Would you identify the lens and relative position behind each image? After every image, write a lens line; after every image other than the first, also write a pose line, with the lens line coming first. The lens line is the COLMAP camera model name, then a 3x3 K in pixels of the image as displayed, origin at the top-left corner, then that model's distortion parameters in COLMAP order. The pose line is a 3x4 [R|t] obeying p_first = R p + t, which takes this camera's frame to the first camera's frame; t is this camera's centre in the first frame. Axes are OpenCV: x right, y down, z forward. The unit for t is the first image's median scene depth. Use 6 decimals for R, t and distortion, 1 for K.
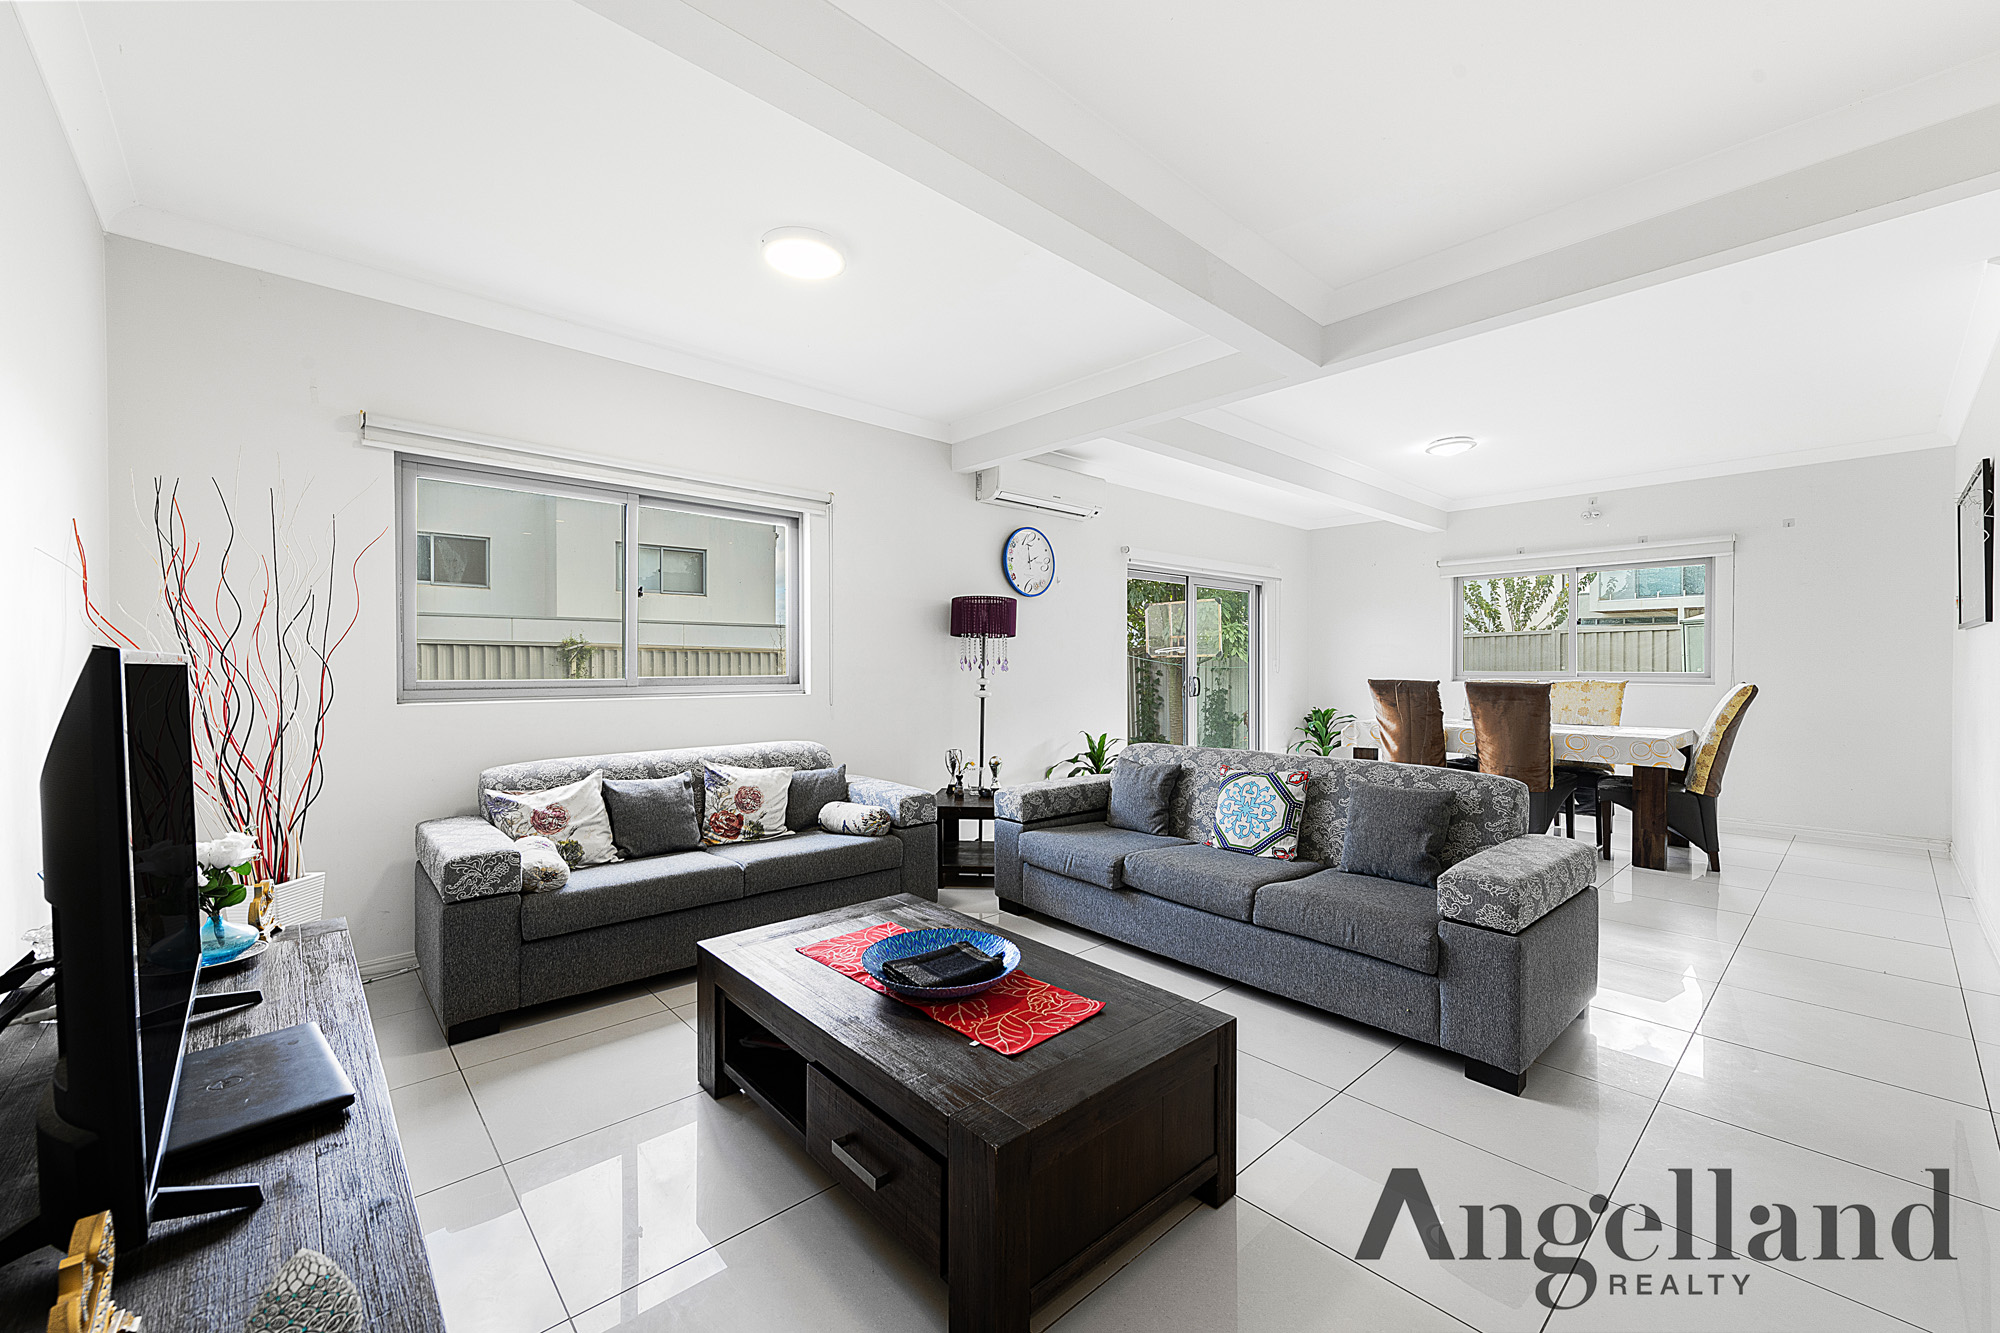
lens RADIAL K [[786.3, 0, 998.6], [0, 786.3, 669.8], [0, 0, 1]] dist [0.002195, 0.000138]
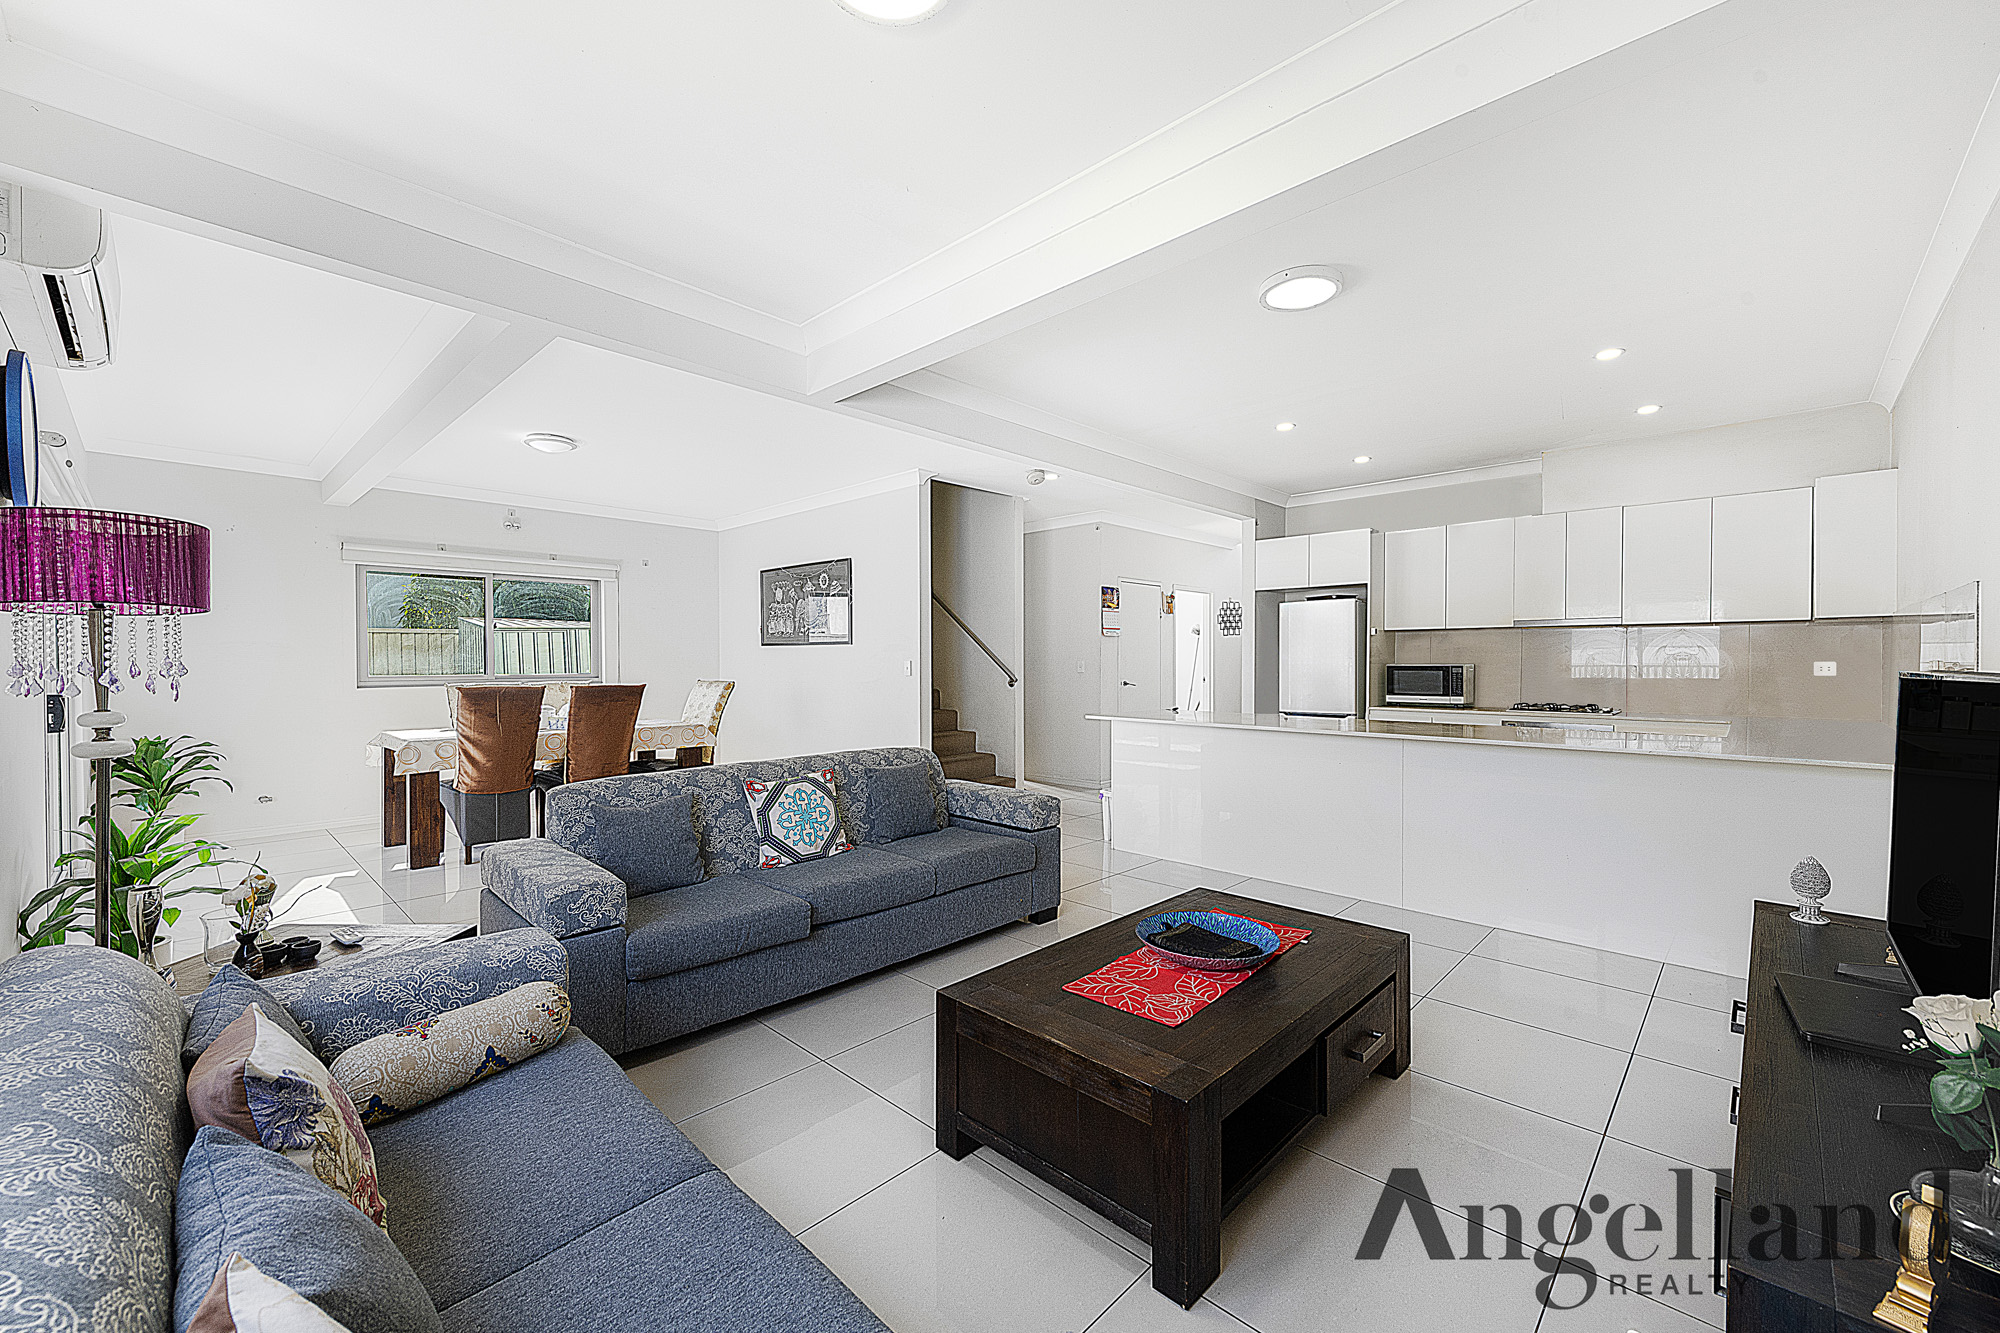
lens RADIAL K [[786.3, 0, 1002.8], [0, 786.3, 666.5], [0, 0, 1]] dist [0.002195, 0.000138]
pose [[-0.077160, -0.003240, 0.997013, -0.700953], [0.009465, 0.999947, 0.003982, -0.015175], [-0.996974, 0.009744, -0.077125, 0.824818]]
